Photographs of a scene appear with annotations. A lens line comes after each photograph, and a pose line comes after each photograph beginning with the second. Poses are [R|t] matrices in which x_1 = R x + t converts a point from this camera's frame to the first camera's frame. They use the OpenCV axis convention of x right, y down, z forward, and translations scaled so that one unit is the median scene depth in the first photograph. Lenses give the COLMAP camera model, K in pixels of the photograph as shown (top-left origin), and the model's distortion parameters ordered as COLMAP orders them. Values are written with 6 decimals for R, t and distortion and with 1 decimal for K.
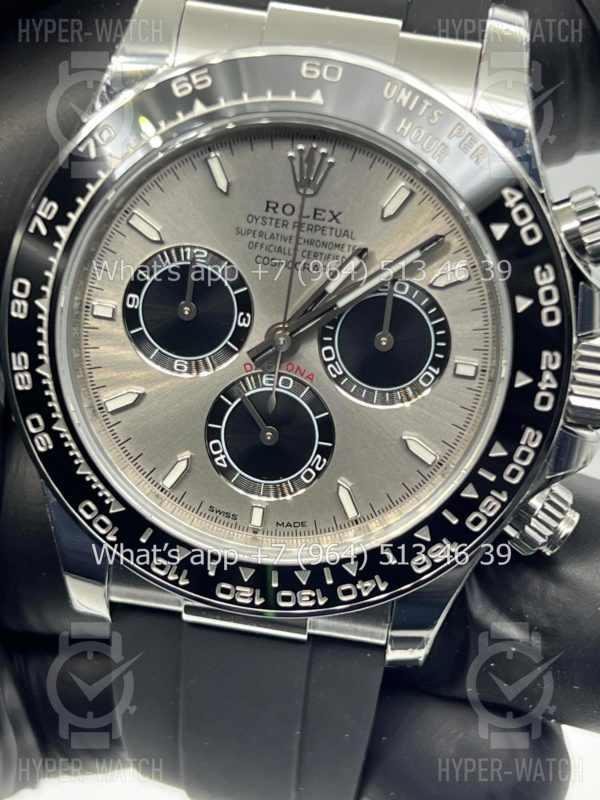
lens RADIAL K [[1900.5, 0, 297.4], [0, 1900.5, 400.2], [0, 0, 1]] dist [0.188179, 0.000000]
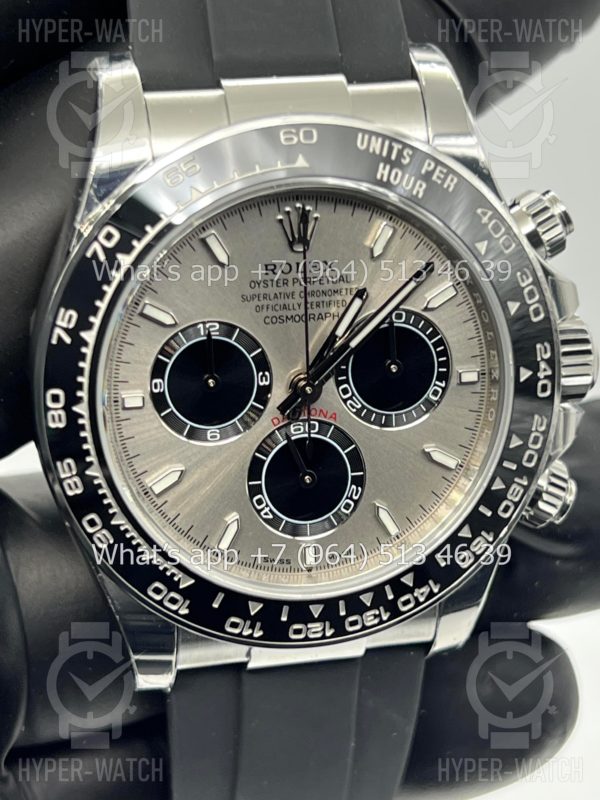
lens RADIAL K [[1900.5, 0, 297.0], [0, 1900.5, 400.8], [0, 0, 1]] dist [0.188179, 0.000000]
pose [[0.930964, -0.232853, 0.281223, -0.311235], [0.228015, 0.972358, 0.050288, -0.079290], [-0.285160, 0.017307, 0.958324, -0.019066]]
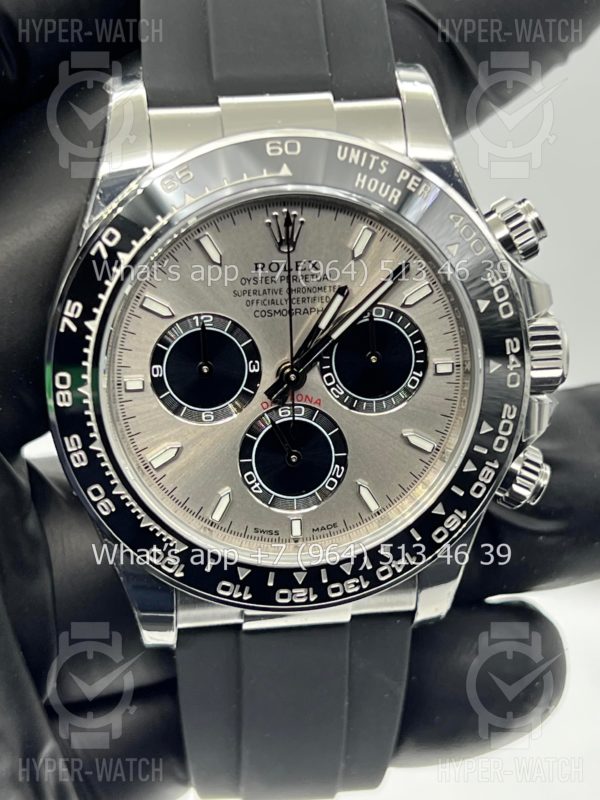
lens RADIAL K [[1900.5, 0, 302.4], [0, 1900.5, 404.1], [0, 0, 1]] dist [0.188179, 0.000000]
pose [[0.958543, -0.215500, 0.186427, -0.223059], [0.215135, 0.976327, 0.022431, -0.039508], [-0.186848, 0.018606, 0.982213, -0.157458]]
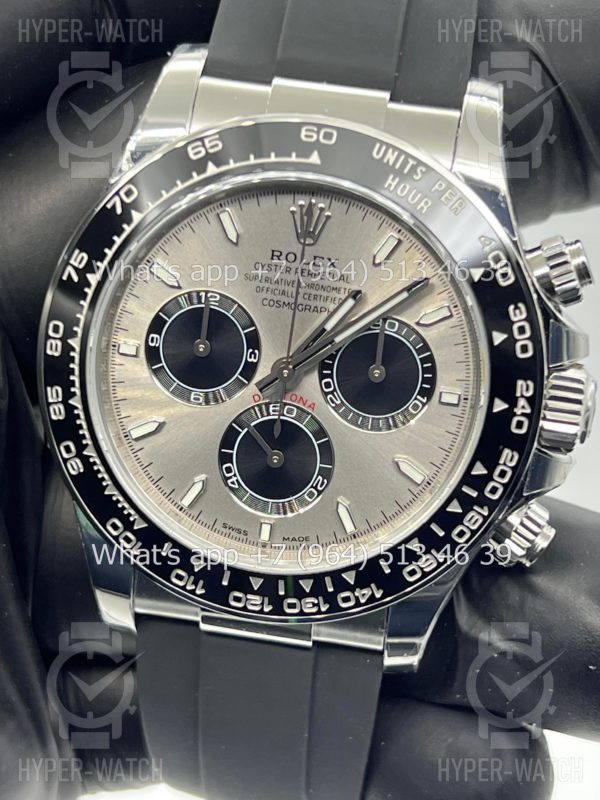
lens RADIAL K [[1900.5, 0, 296.6], [0, 1900.5, 400.4], [0, 0, 1]] dist [0.188179, 0.000000]
pose [[0.999701, -0.006713, -0.023529, 0.024257], [0.005289, 0.998180, -0.060069, 0.051876], [0.023889, 0.059926, 0.997917, -0.121395]]
